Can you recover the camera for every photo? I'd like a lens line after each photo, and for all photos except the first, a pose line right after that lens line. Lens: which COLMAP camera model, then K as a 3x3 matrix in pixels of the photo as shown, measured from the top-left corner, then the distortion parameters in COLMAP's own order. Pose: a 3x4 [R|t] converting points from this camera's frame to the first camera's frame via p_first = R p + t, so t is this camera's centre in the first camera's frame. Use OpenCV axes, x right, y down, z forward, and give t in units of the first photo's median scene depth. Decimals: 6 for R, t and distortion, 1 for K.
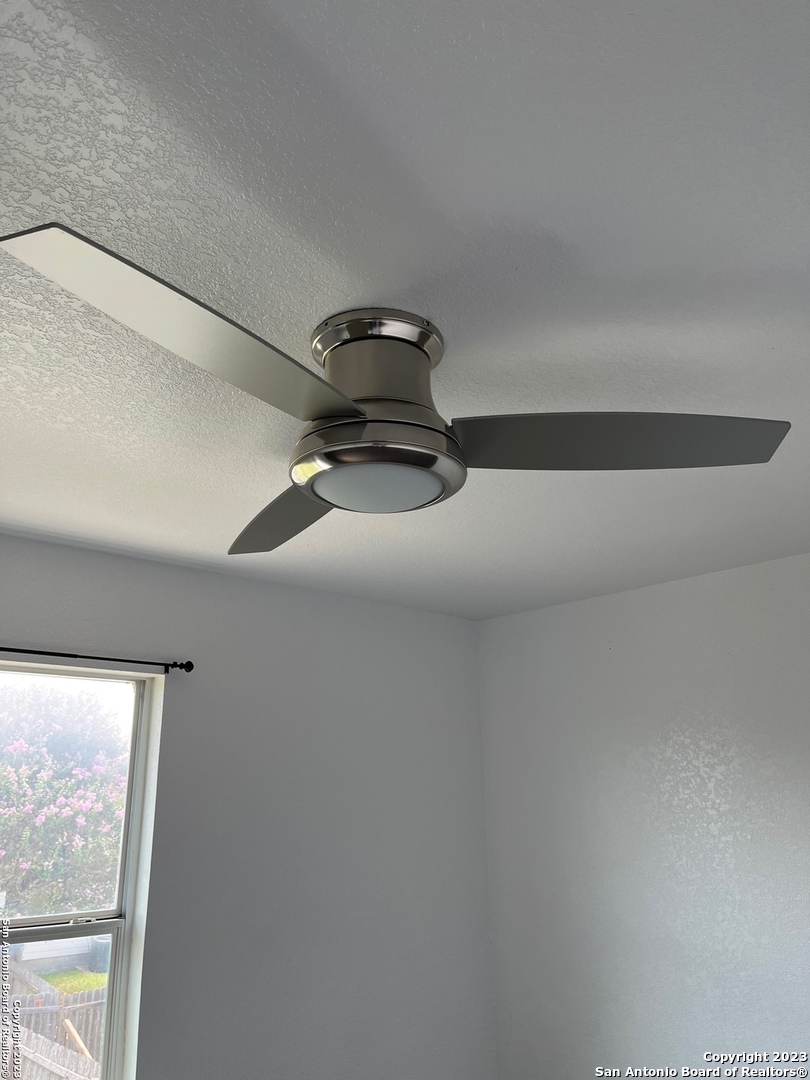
lens RADIAL K [[811.4, 0, 405.0], [0, 811.4, 540.0], [0, 0, 1]] dist [0.080565, -0.112268]
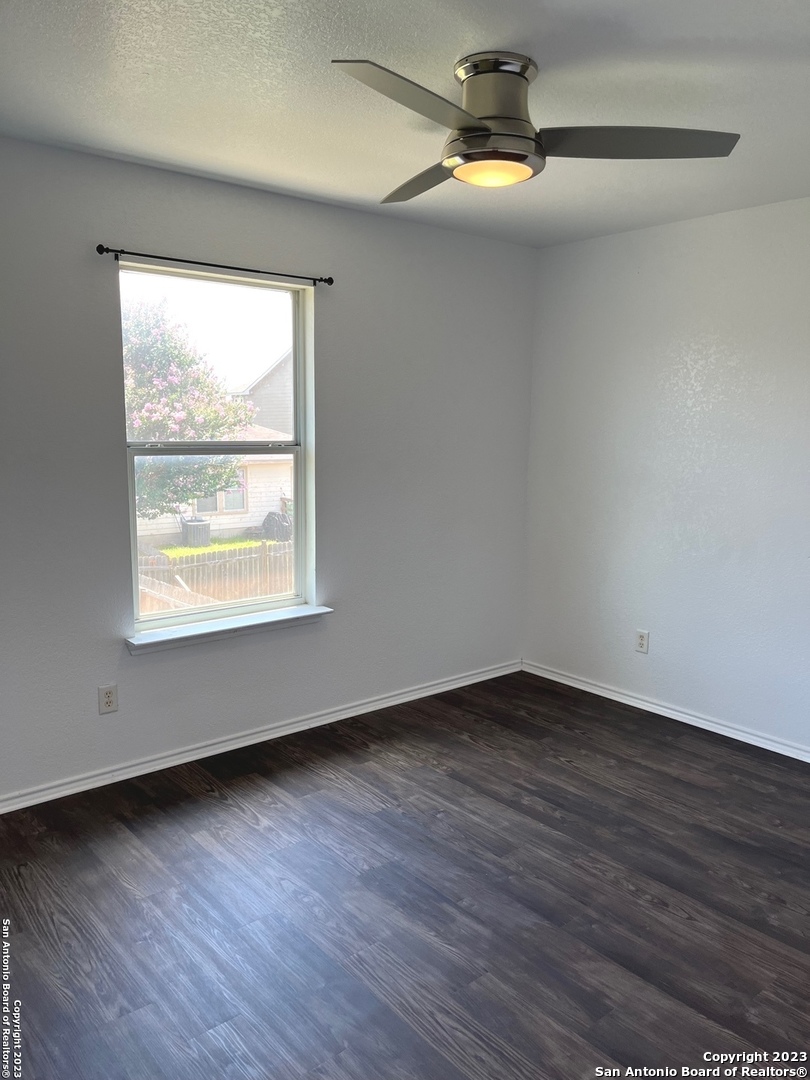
lens RADIAL K [[811.4, 0, 405.0], [0, 811.4, 540.0], [0, 0, 1]] dist [0.080565, -0.112268]
pose [[0.998103, 0.038361, -0.048145, -0.053400], [-0.013572, 0.899978, 0.435723, -0.061193], [0.060044, -0.434244, 0.898792, -0.465952]]
